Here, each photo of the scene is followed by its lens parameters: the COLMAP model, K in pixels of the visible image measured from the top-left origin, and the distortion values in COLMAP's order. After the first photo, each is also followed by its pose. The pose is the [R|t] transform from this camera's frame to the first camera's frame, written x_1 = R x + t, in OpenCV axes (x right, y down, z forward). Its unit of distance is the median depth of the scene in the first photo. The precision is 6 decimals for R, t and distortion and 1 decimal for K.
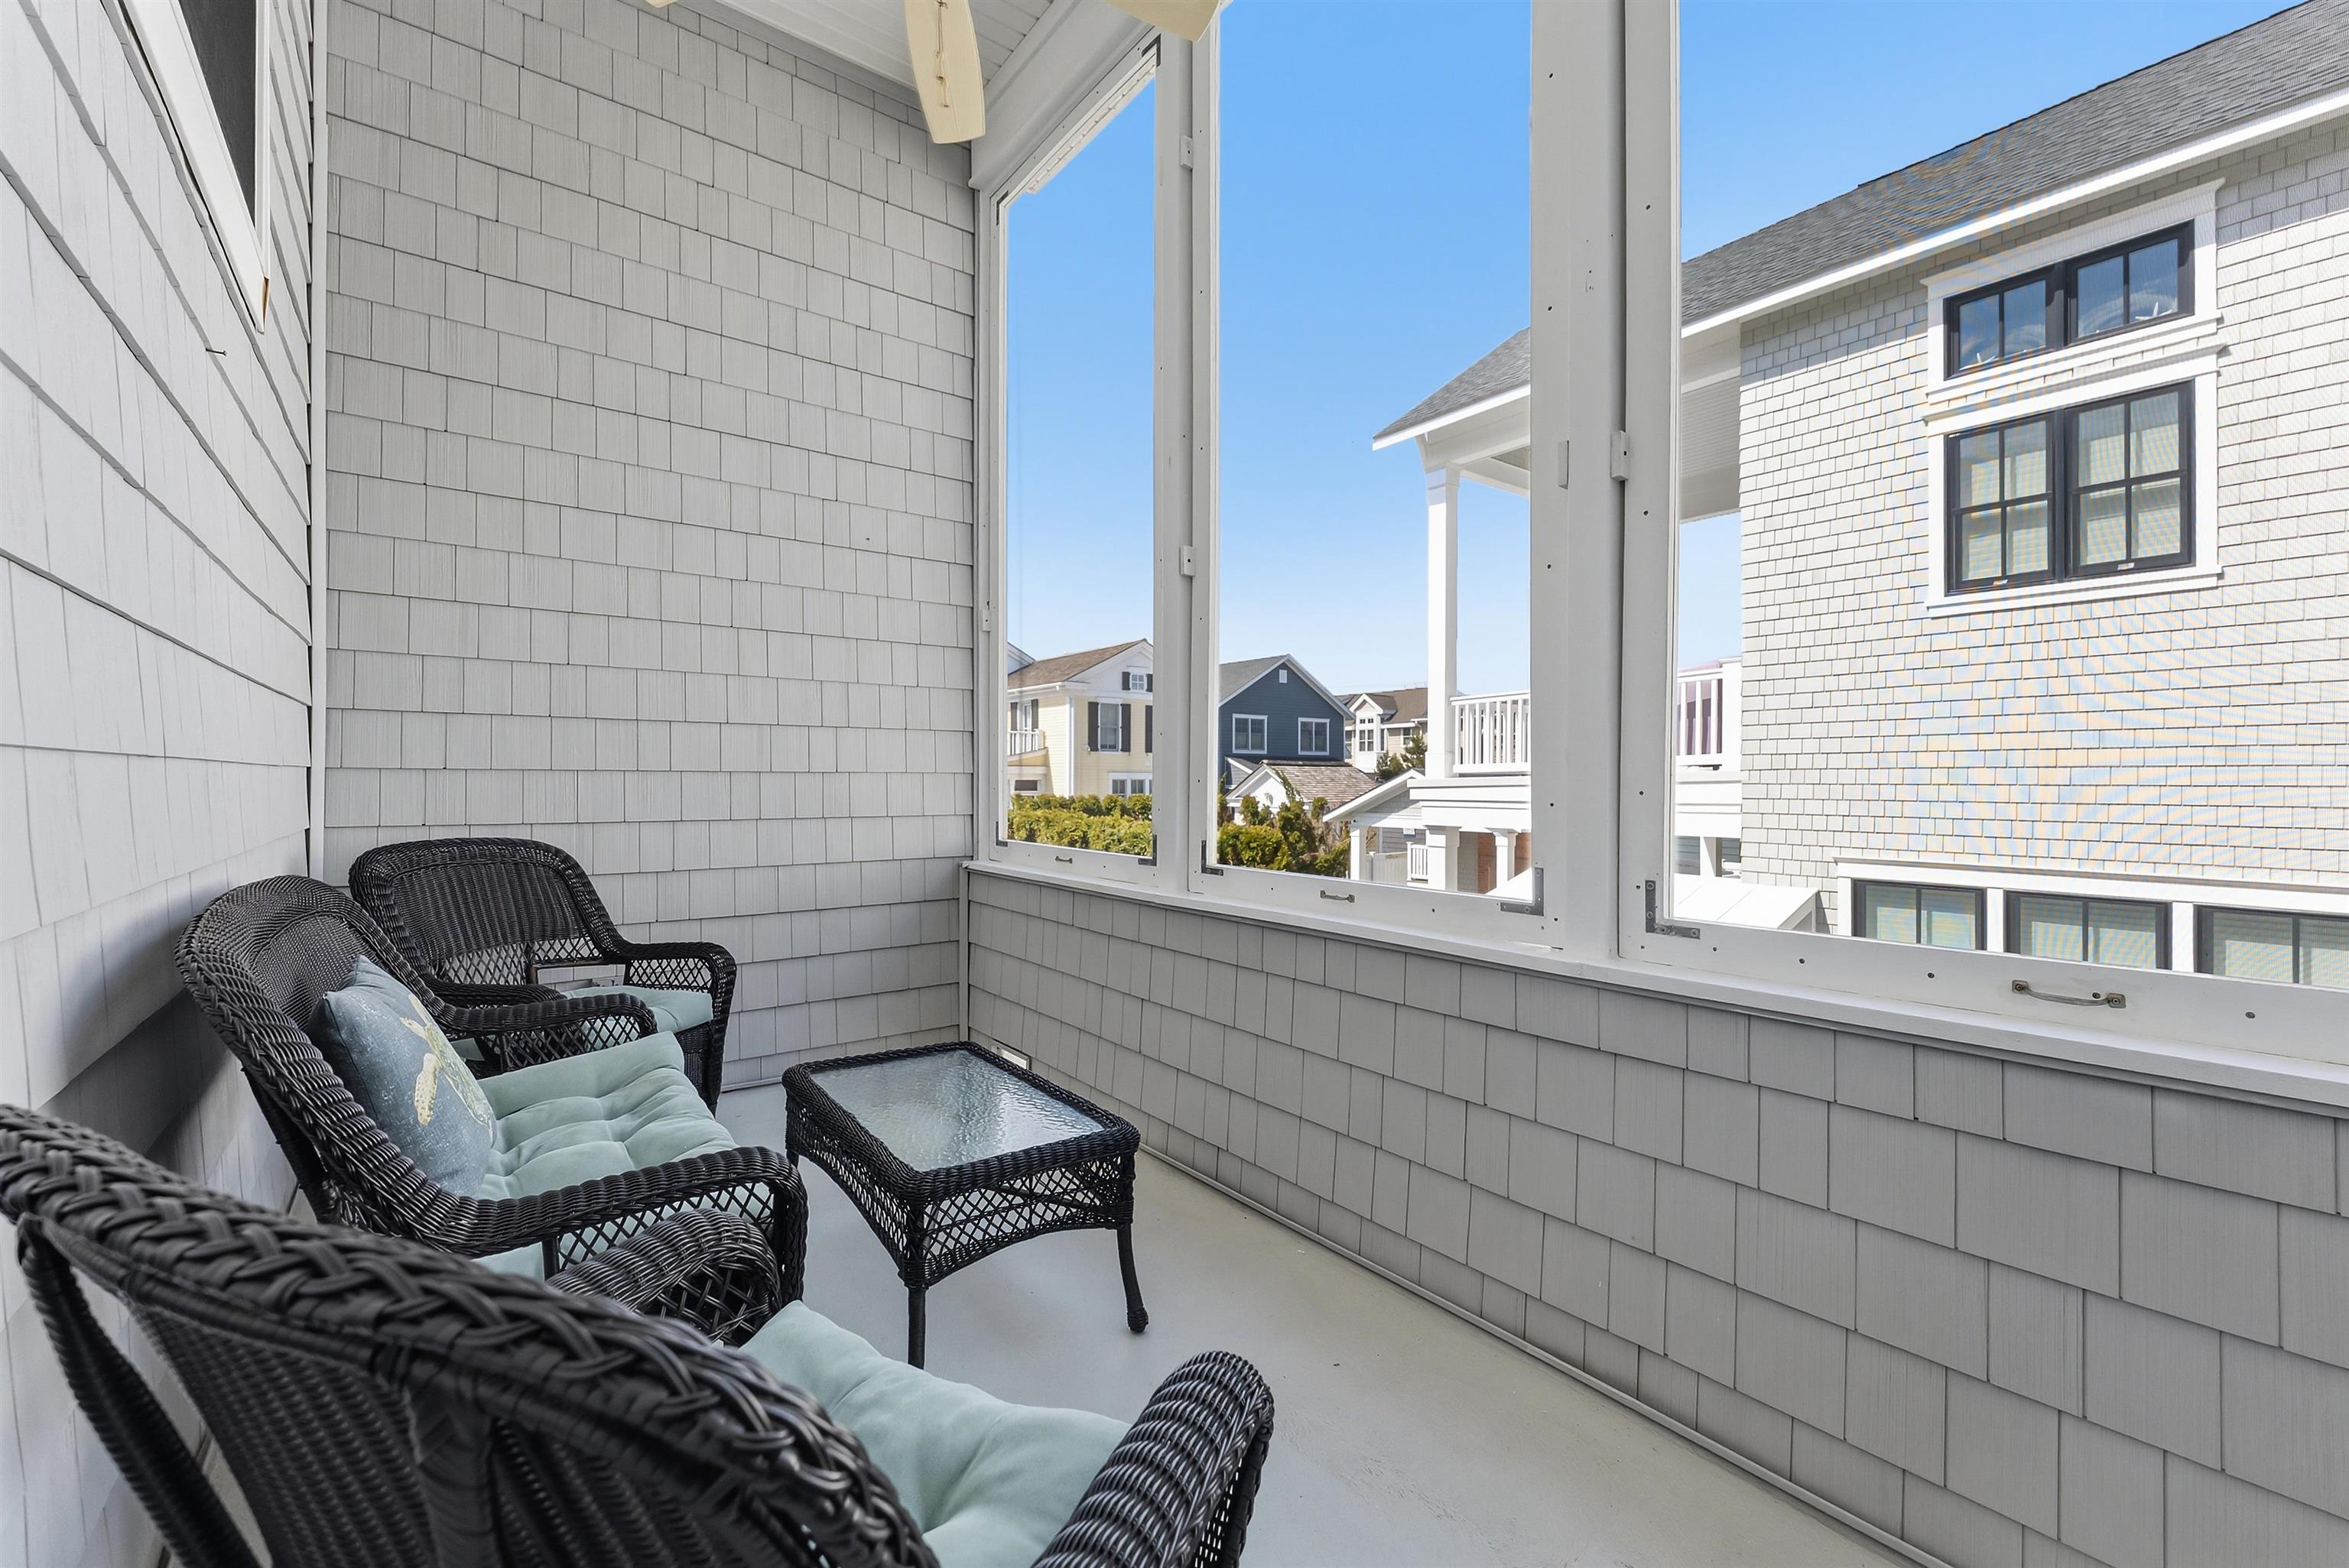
lens RADIAL K [[964.2, 0, 1176.2], [0, 964.2, 790.4], [0, 0, 1]] dist [-0.001094, 0.000013]
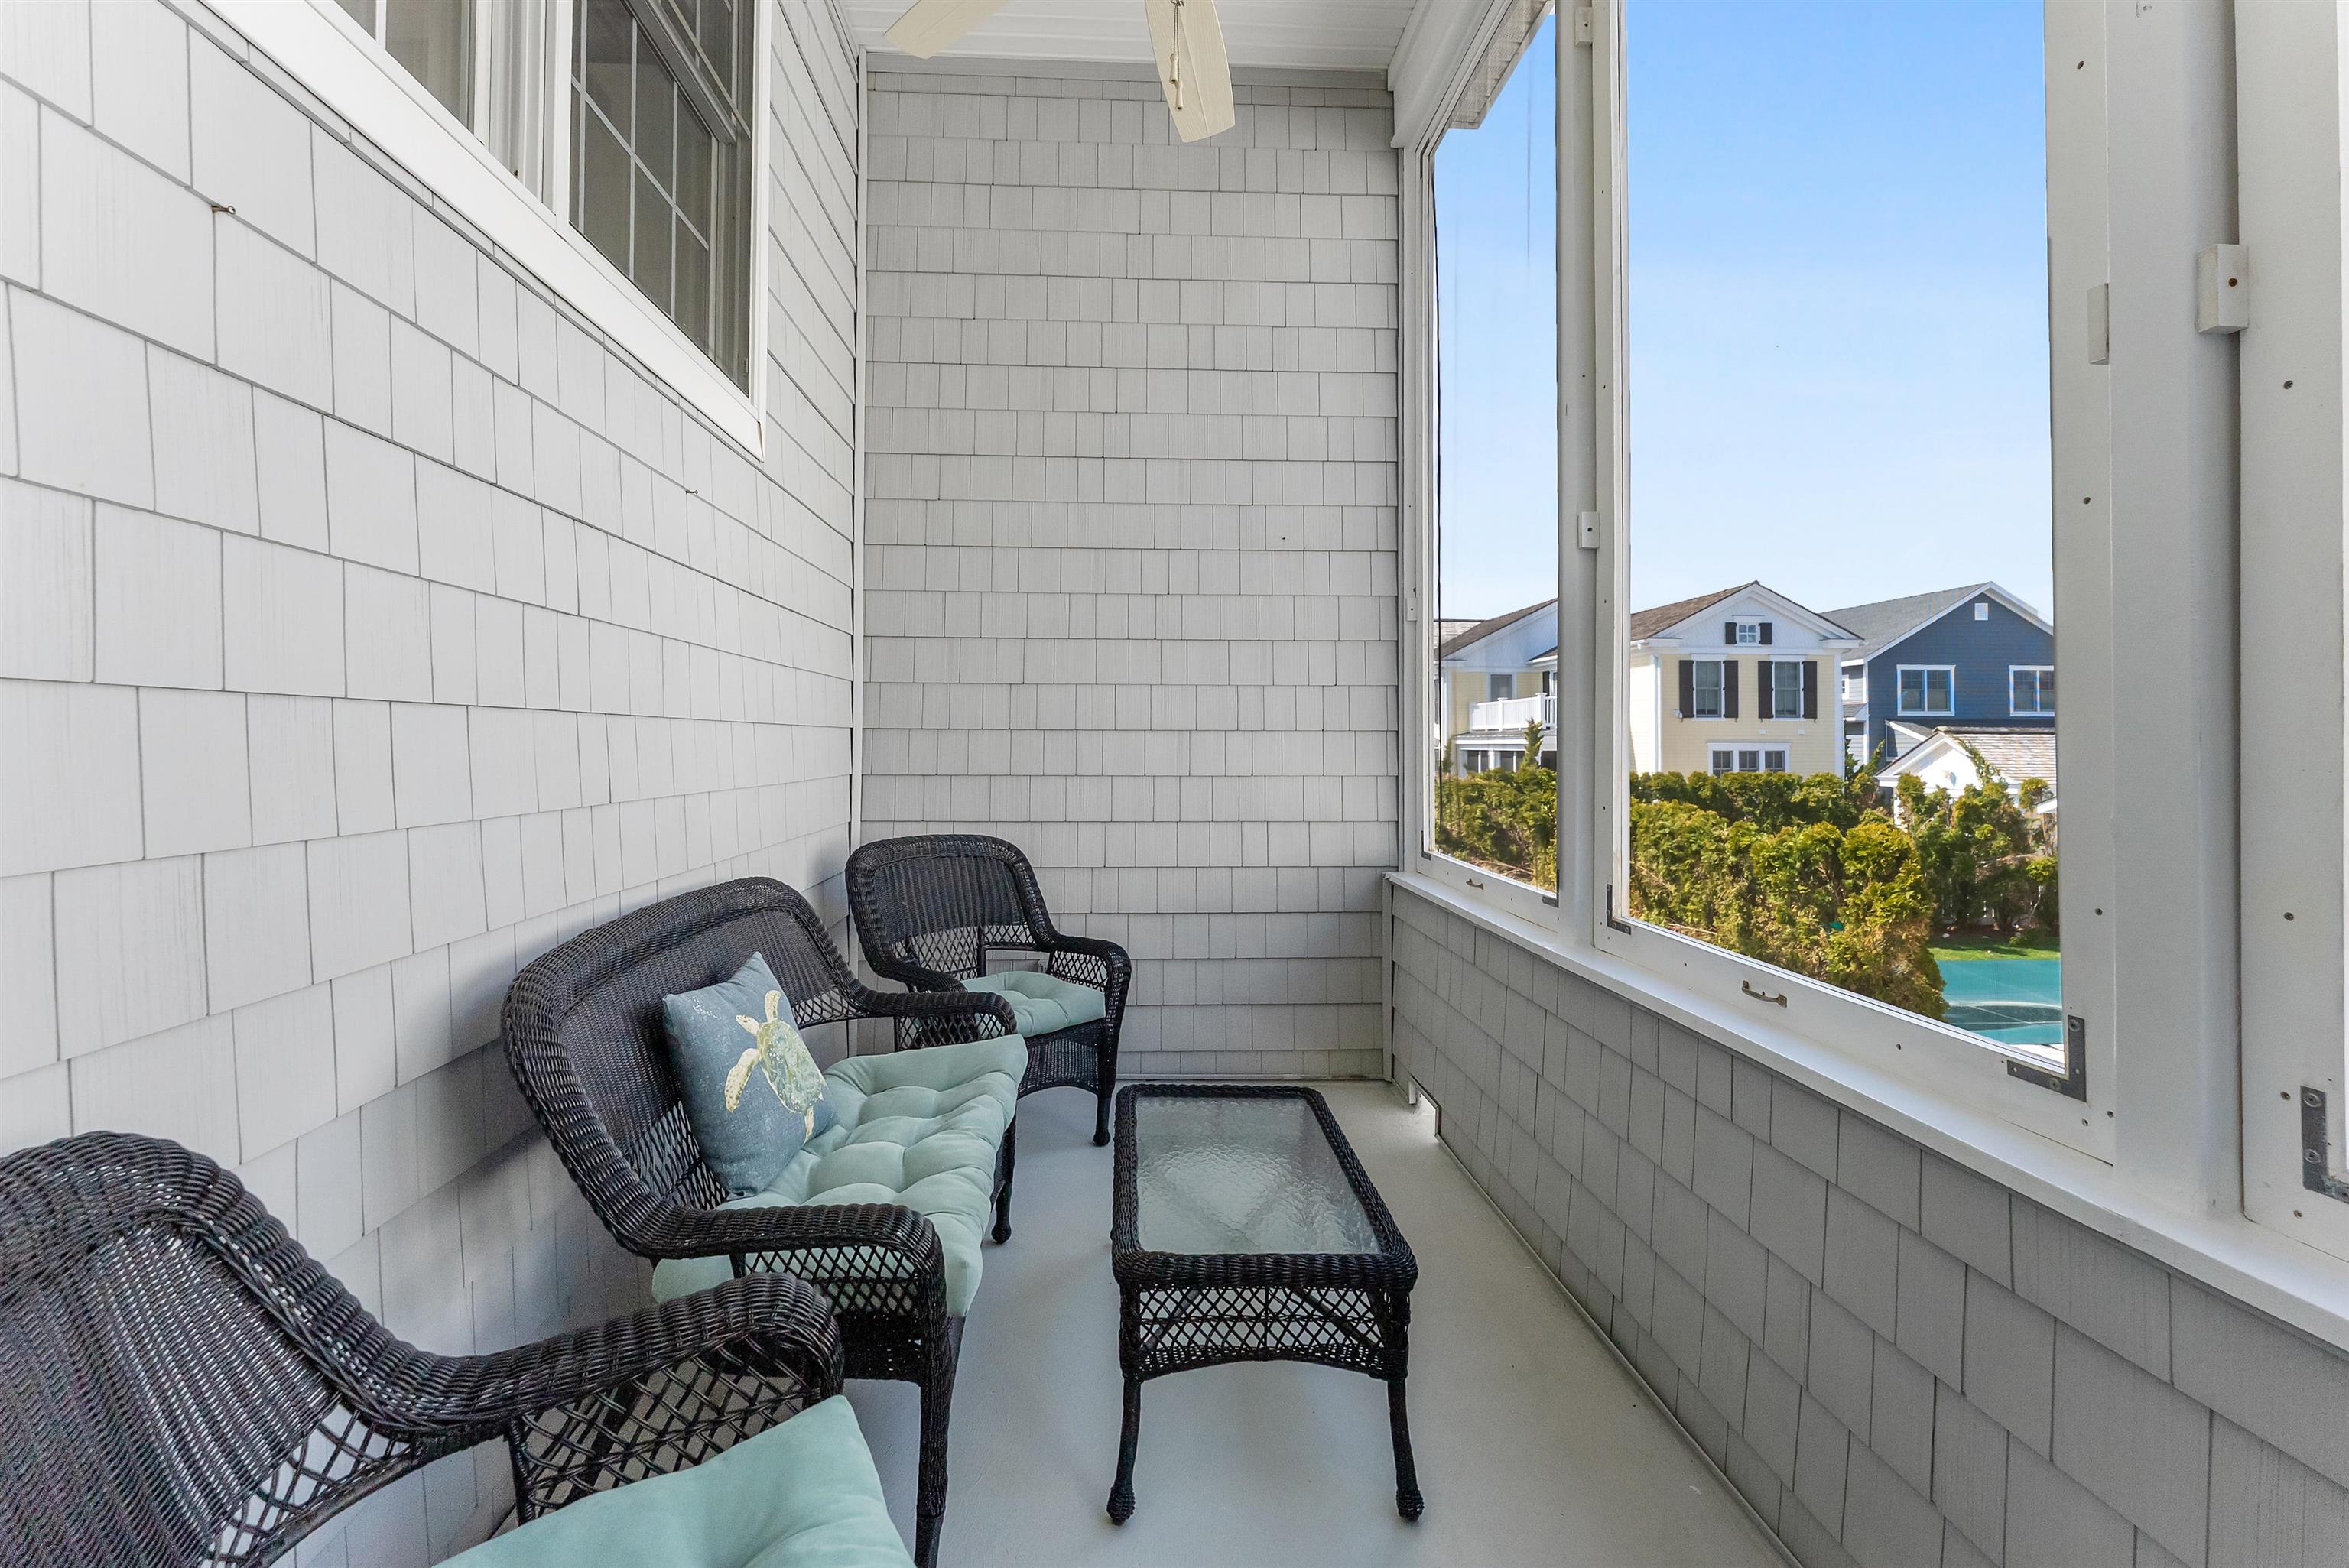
lens RADIAL K [[983.0, 0, 1154.9], [0, 983.0, 731.8], [0, 0, 1]] dist [0.001499, -0.000079]
pose [[0.823523, -0.006687, -0.567243, 0.150850], [-0.006814, 0.999742, -0.021679, -0.044417], [0.567241, 0.021718, 0.823265, 0.113060]]
